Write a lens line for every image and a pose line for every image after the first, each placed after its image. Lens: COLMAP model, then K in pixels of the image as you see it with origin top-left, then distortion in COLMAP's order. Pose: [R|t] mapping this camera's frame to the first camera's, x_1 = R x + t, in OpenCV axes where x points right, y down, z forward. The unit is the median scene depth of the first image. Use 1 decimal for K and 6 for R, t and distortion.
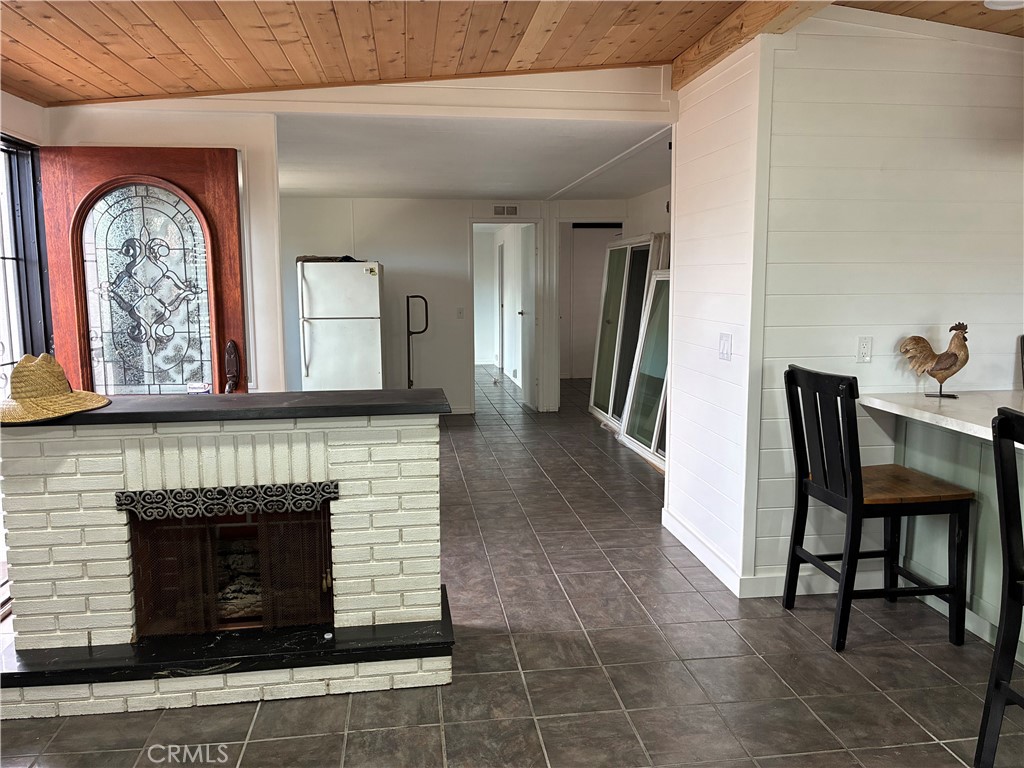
lens RADIAL K [[777.0, 0, 514.1], [0, 777.0, 380.5], [0, 0, 1]] dist [0.048936, -0.066159]
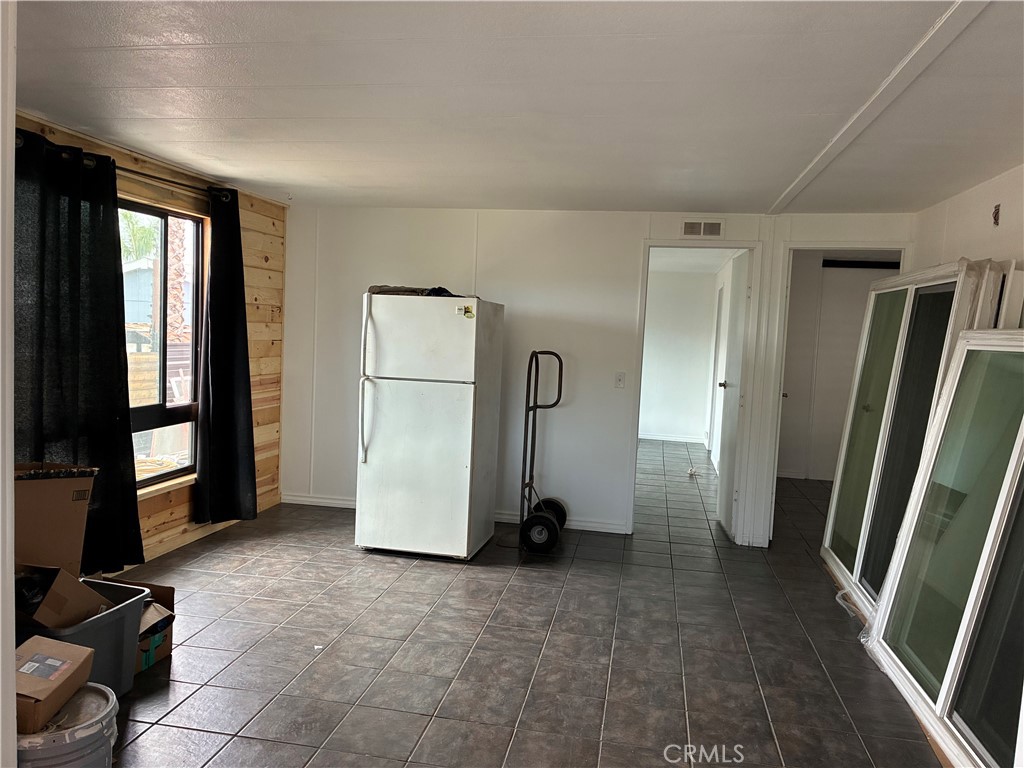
lens RADIAL K [[777.0, 0, 507.5], [0, 777.0, 379.0], [0, 0, 1]] dist [0.048936, -0.066159]
pose [[0.946633, 0.067964, -0.315068, 0.056047], [-0.087743, 0.994937, -0.049006, -0.054049], [0.310142, 0.074036, 0.947803, 0.391770]]
